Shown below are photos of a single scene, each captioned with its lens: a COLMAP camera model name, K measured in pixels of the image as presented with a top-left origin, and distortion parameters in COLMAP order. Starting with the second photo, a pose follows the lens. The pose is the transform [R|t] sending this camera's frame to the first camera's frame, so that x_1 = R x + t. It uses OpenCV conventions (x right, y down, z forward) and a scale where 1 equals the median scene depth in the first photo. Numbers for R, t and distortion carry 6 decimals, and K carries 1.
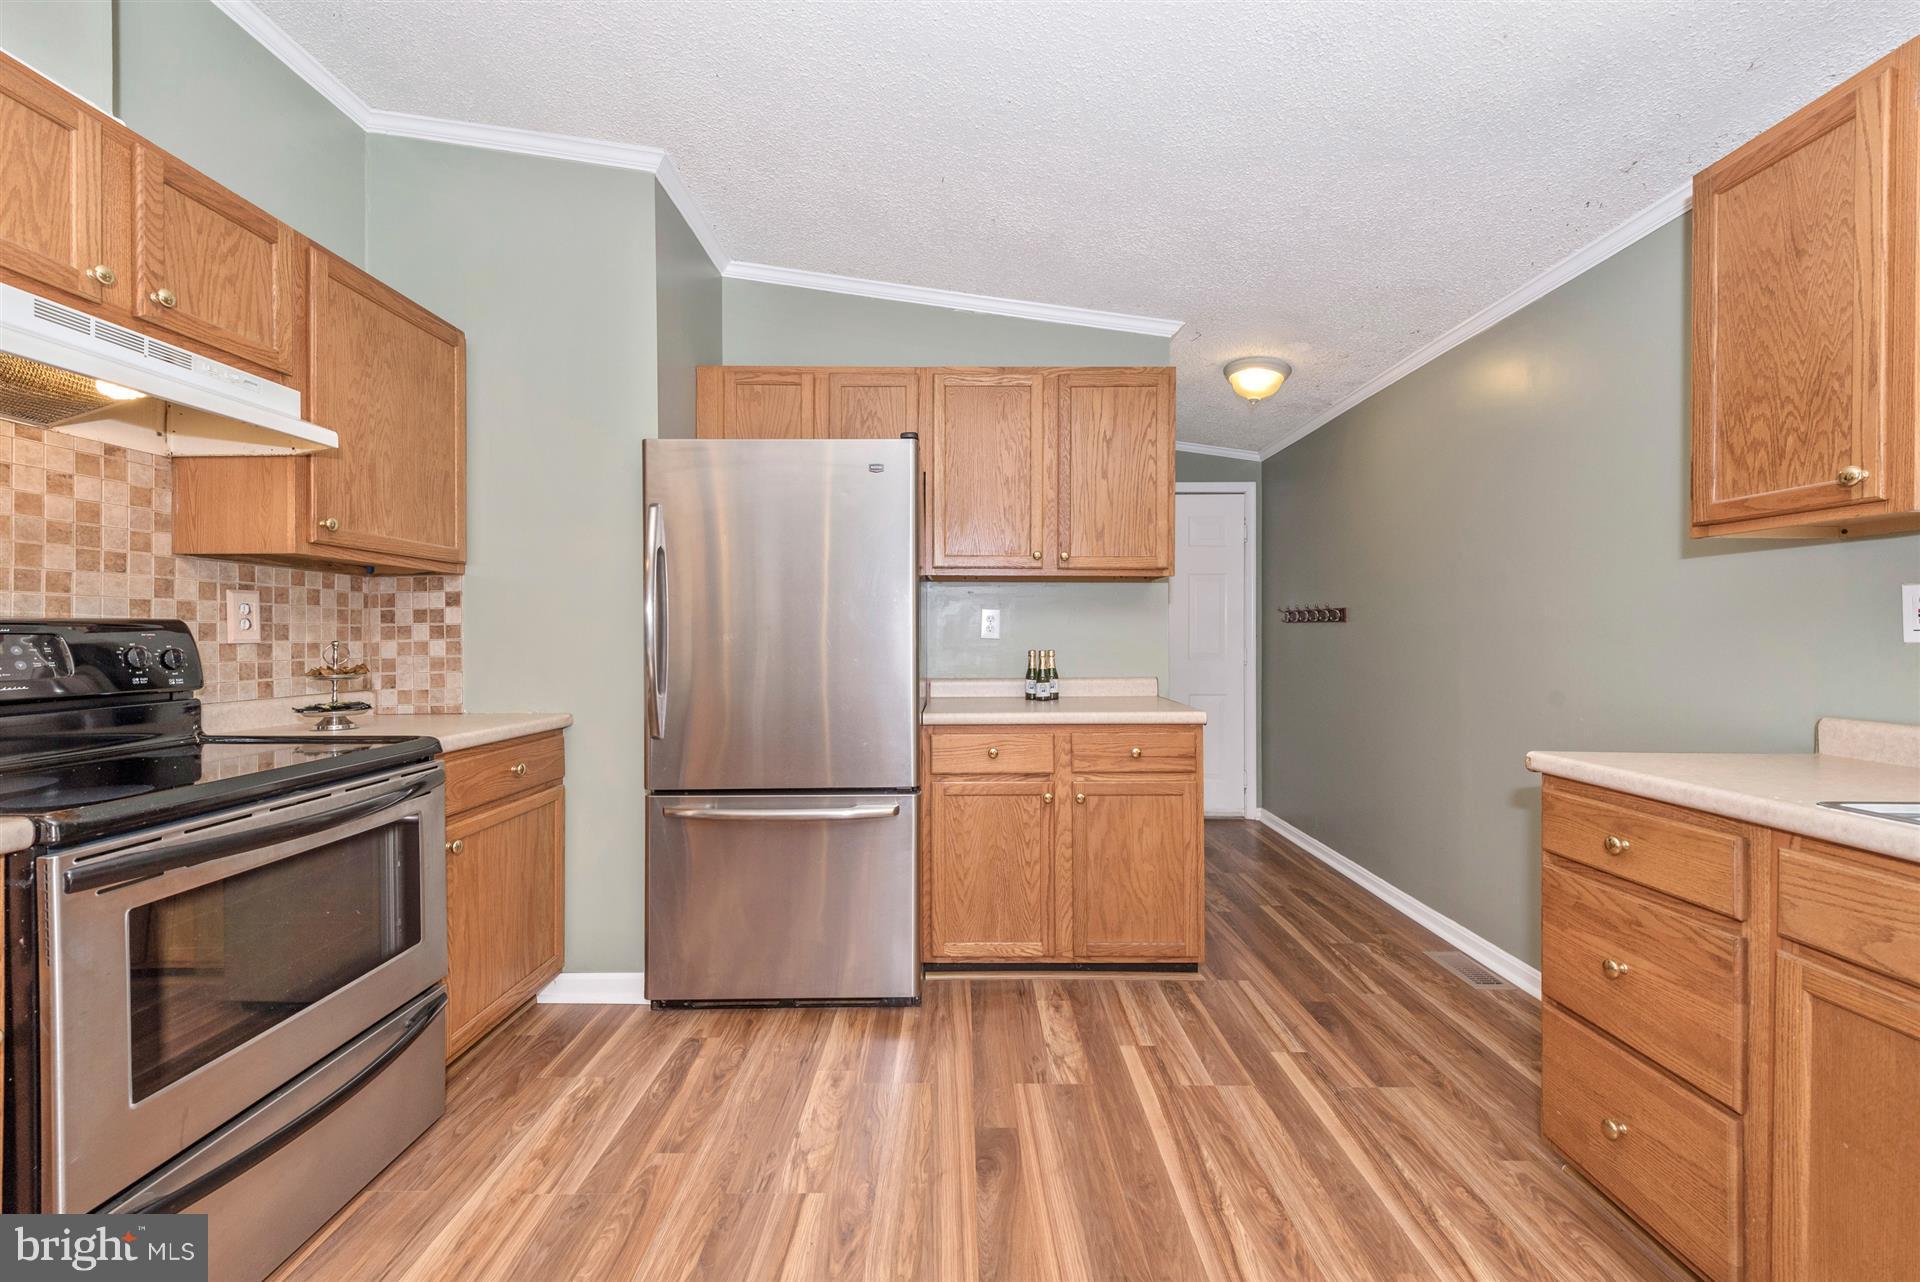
lens RADIAL K [[760.3, 0, 954.9], [0, 760.3, 637.9], [0, 0, 1]] dist [0.010980, -0.001035]
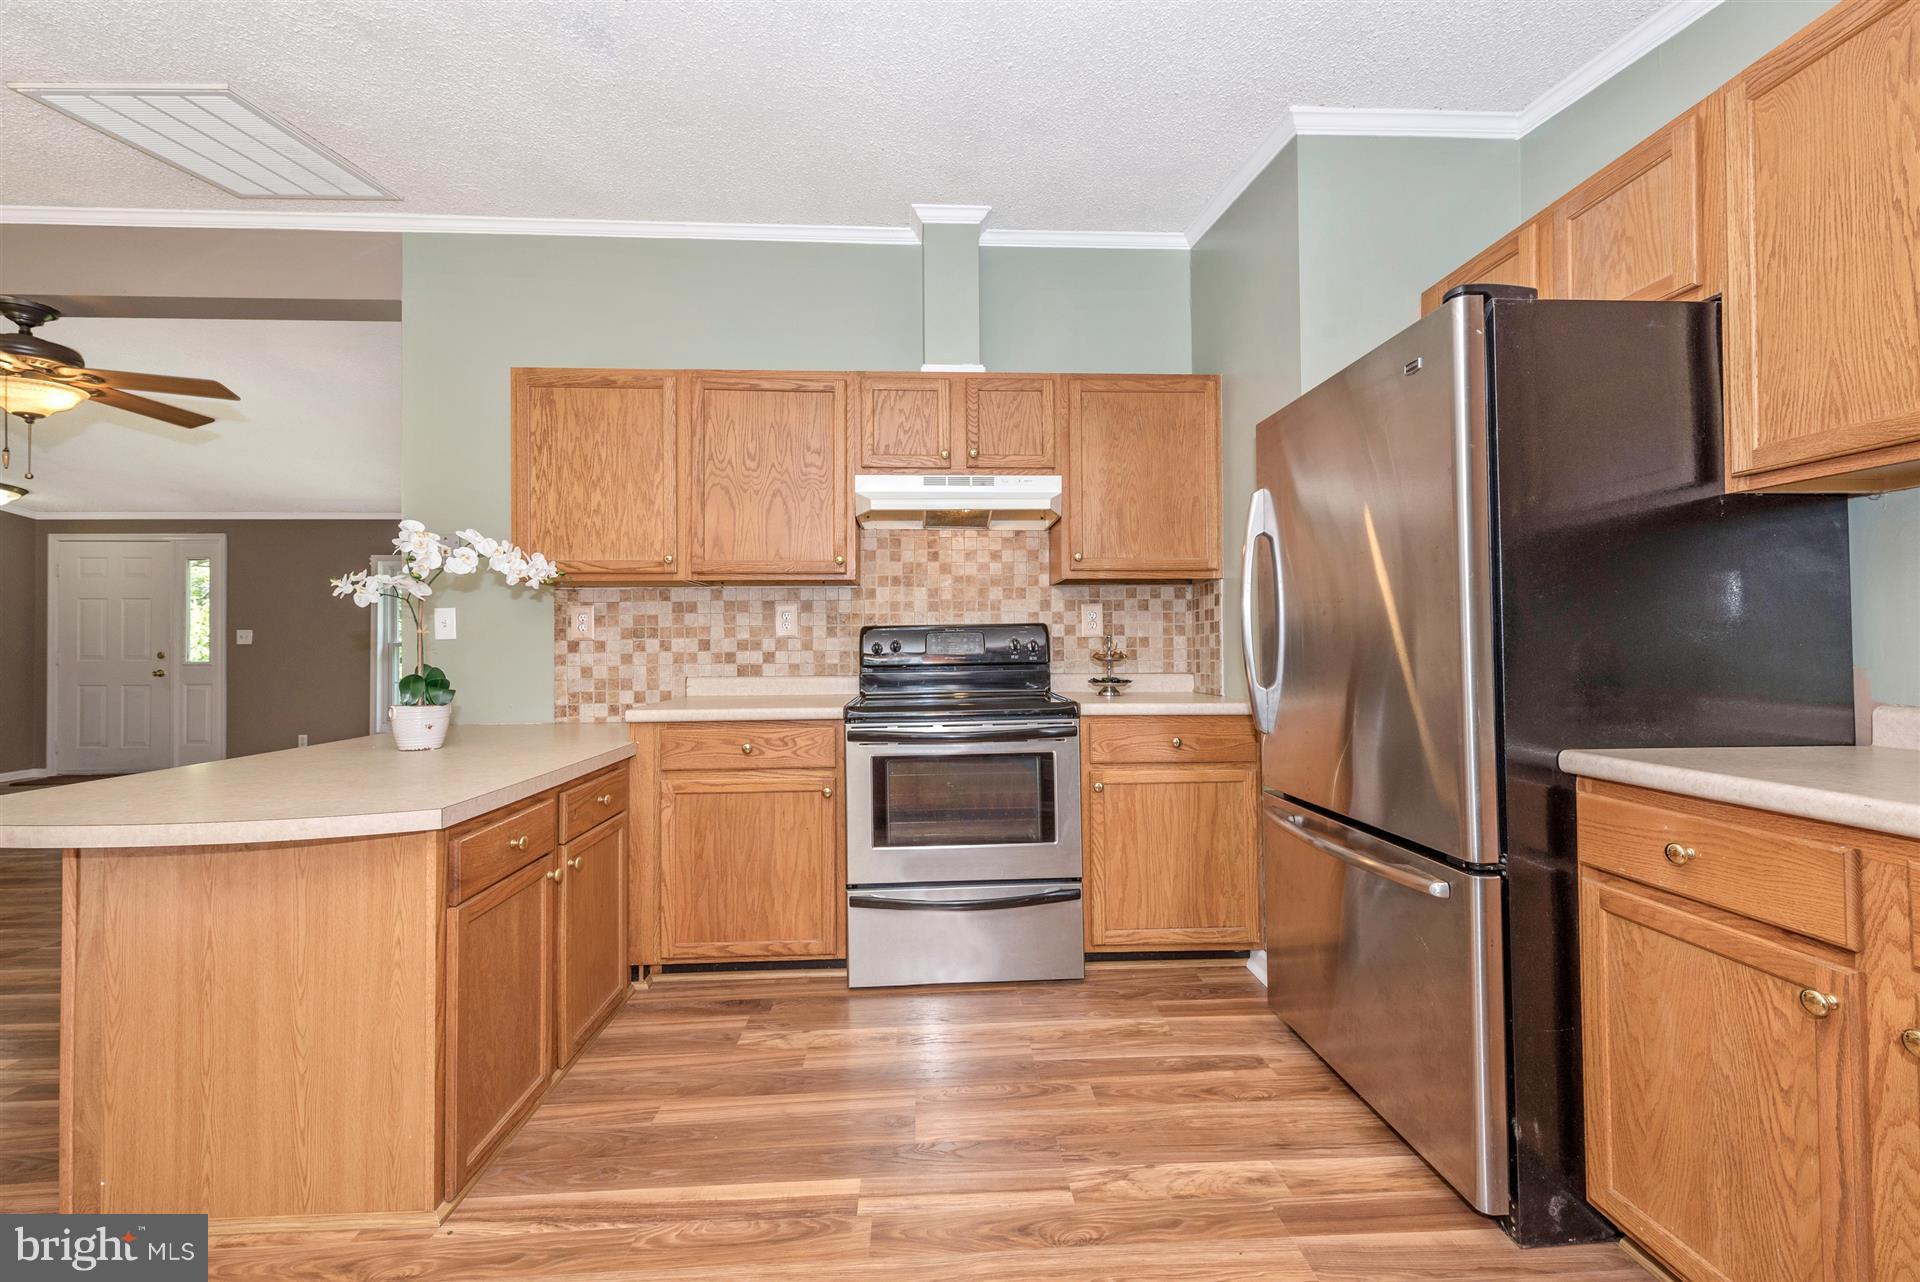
lens RADIAL K [[760.3, 0, 956.8], [0, 760.3, 633.3], [0, 0, 1]] dist [0.010980, -0.001035]
pose [[0.056355, -0.015644, -0.998288, 0.596395], [0.003701, 0.999874, -0.015460, 0.021743], [0.998404, -0.002823, 0.056406, 0.607890]]
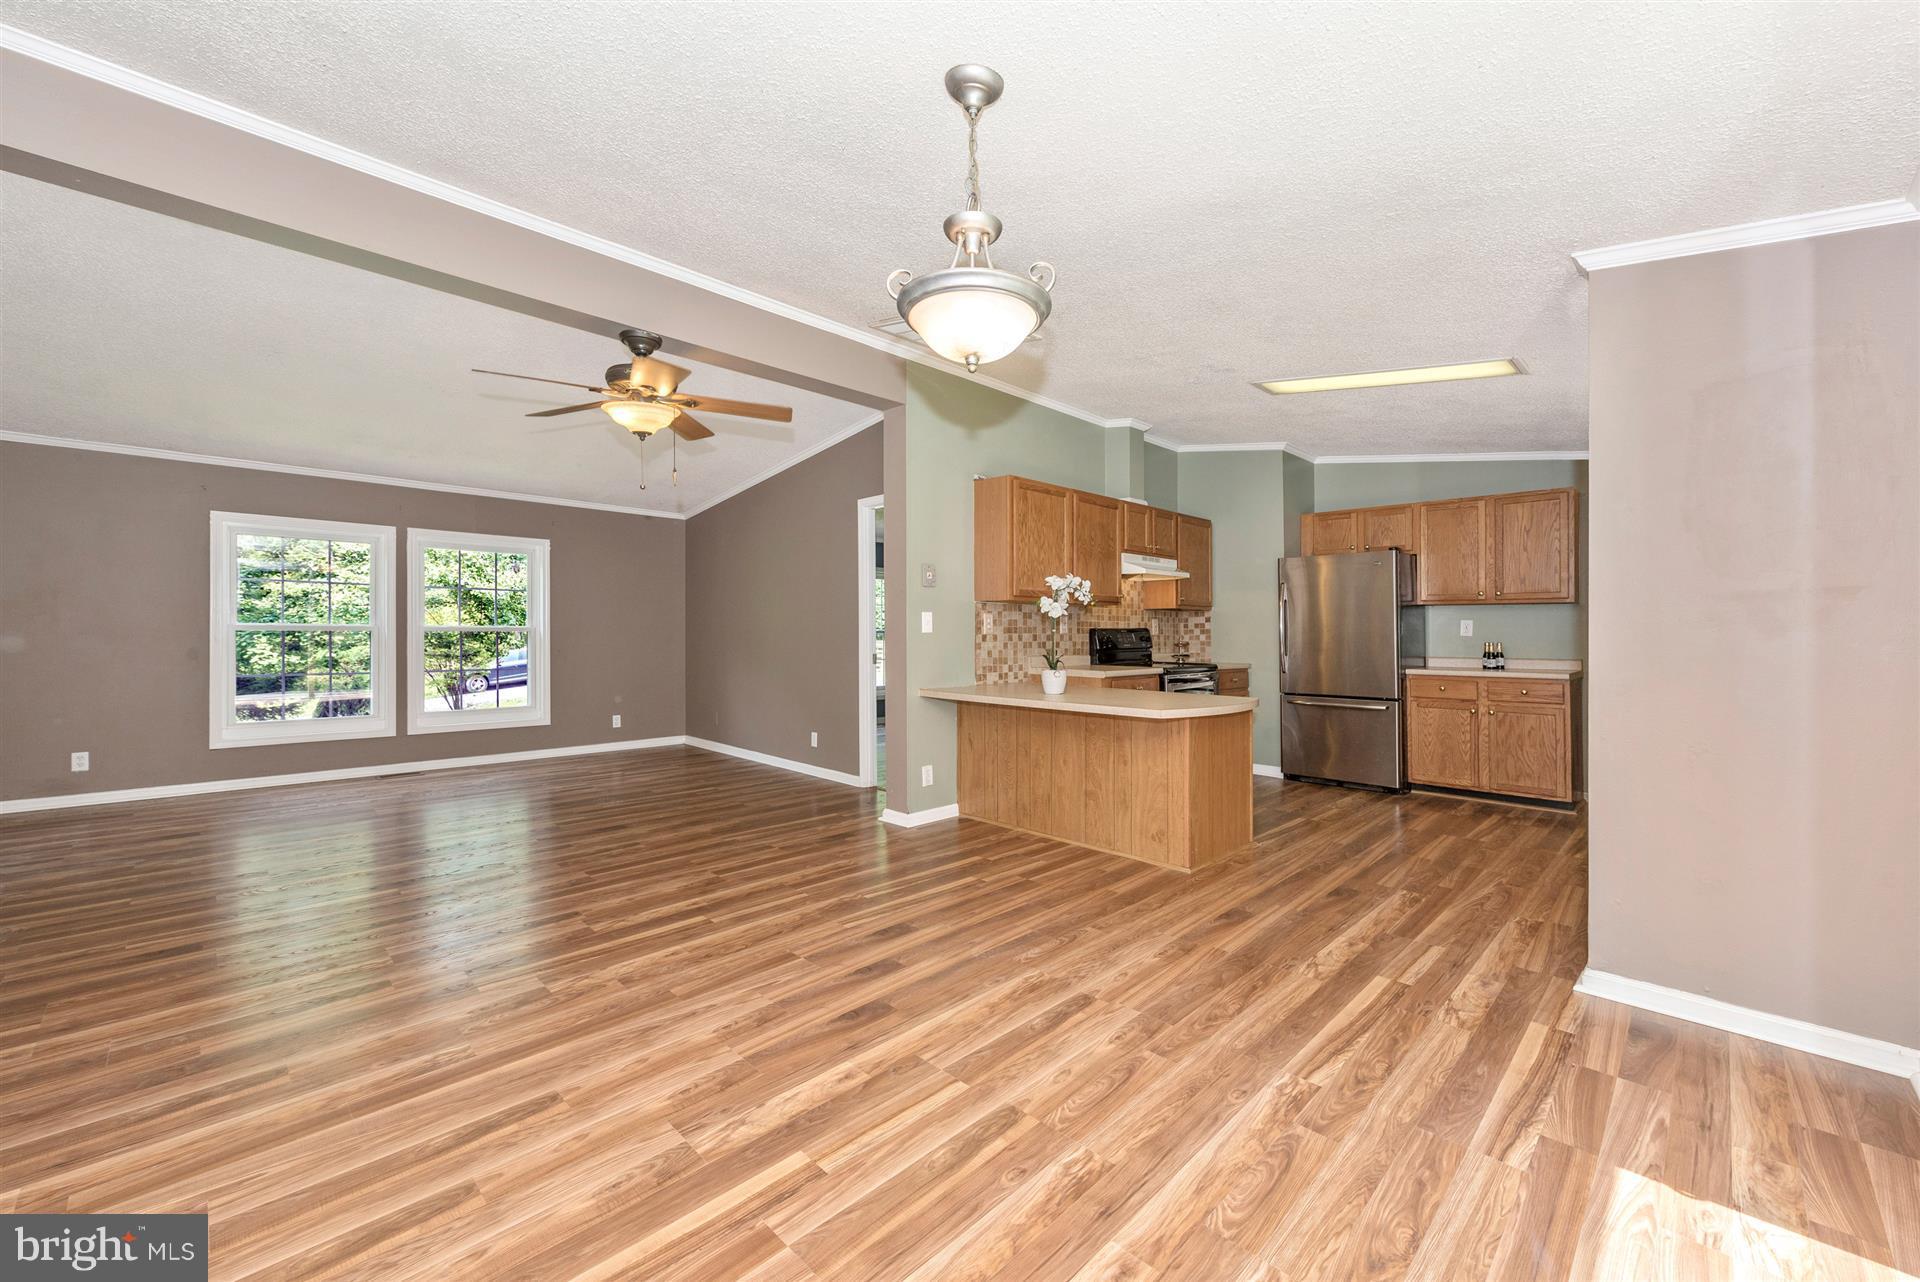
lens RADIAL K [[760.3, 0, 969.1], [0, 760.3, 600.0], [0, 0, 1]] dist [0.010980, -0.001035]
pose [[0.718319, -0.026741, -0.695200, 0.703510], [-0.008254, 0.998863, -0.046950, 0.015481], [0.695665, 0.039463, 0.717282, -1.762940]]
